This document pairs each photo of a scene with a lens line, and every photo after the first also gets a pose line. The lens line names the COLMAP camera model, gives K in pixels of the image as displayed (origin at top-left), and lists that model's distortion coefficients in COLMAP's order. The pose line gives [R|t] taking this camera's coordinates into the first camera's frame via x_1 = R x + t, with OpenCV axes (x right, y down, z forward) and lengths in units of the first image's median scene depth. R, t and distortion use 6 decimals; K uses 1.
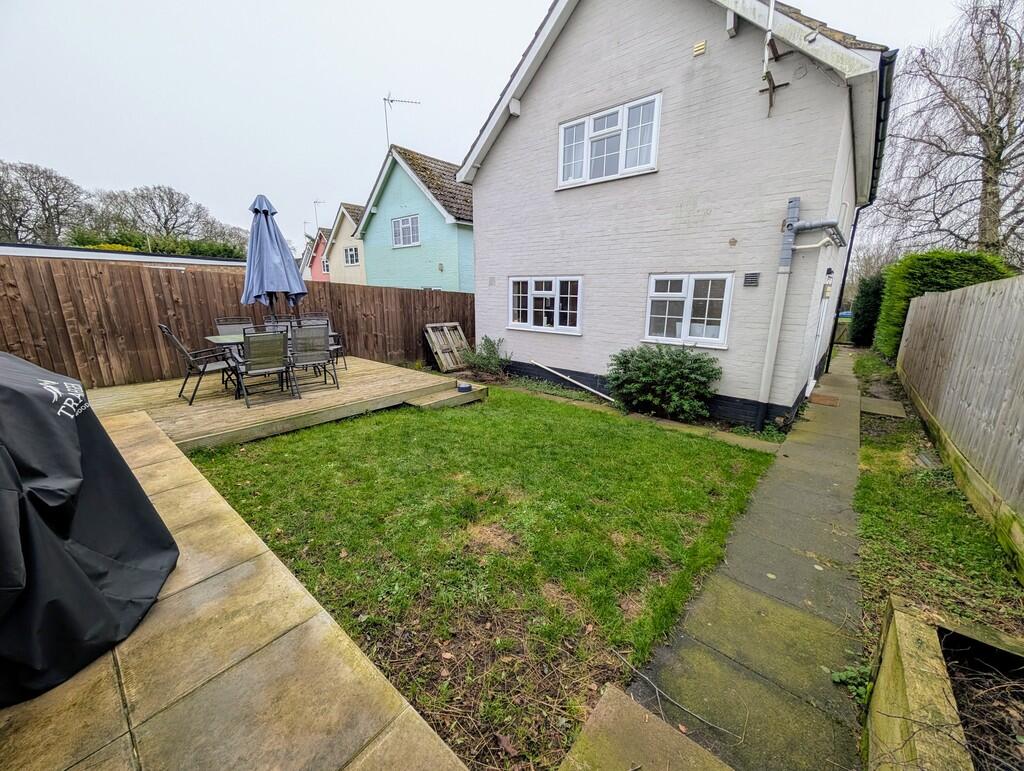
lens RADIAL K [[375.1, 0, 518.4], [0, 375.1, 379.8], [0, 0, 1]] dist [0.001576, -0.000111]
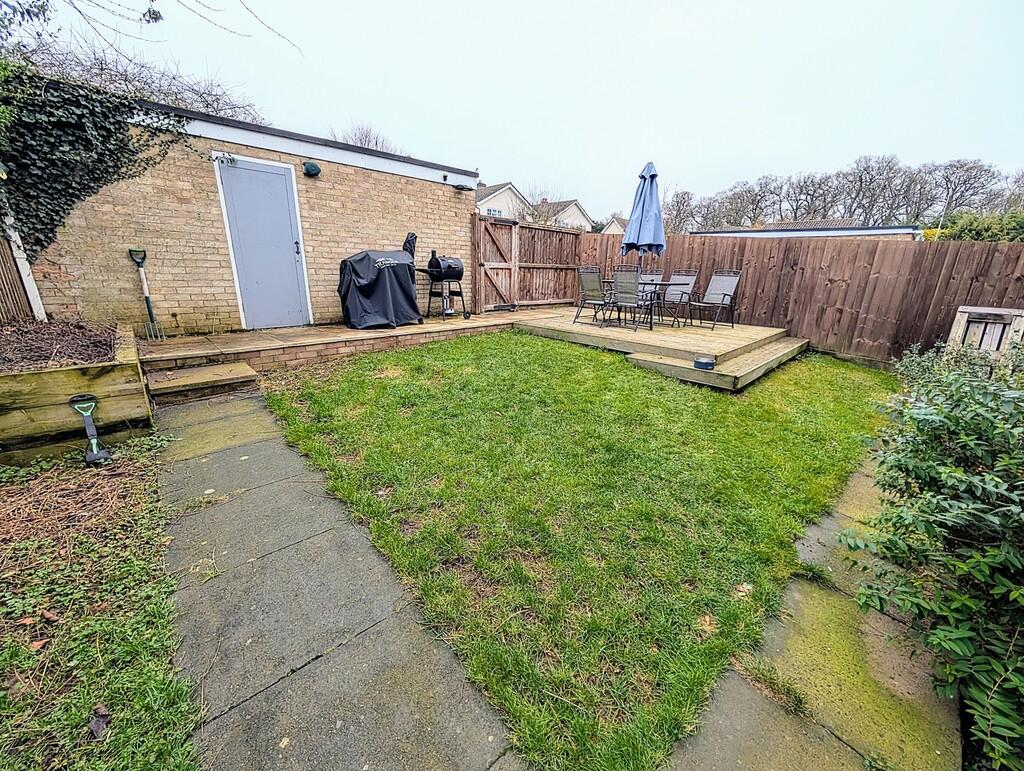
lens RADIAL K [[375.1, 0, 511.9], [0, 375.1, 381.9], [0, 0, 1]] dist [0.001576, -0.000111]
pose [[-0.110183, 0.272387, -0.955858, 0.691279], [-0.250558, 0.923041, 0.291917, -0.074668], [0.961811, 0.271662, -0.033455, 0.768602]]
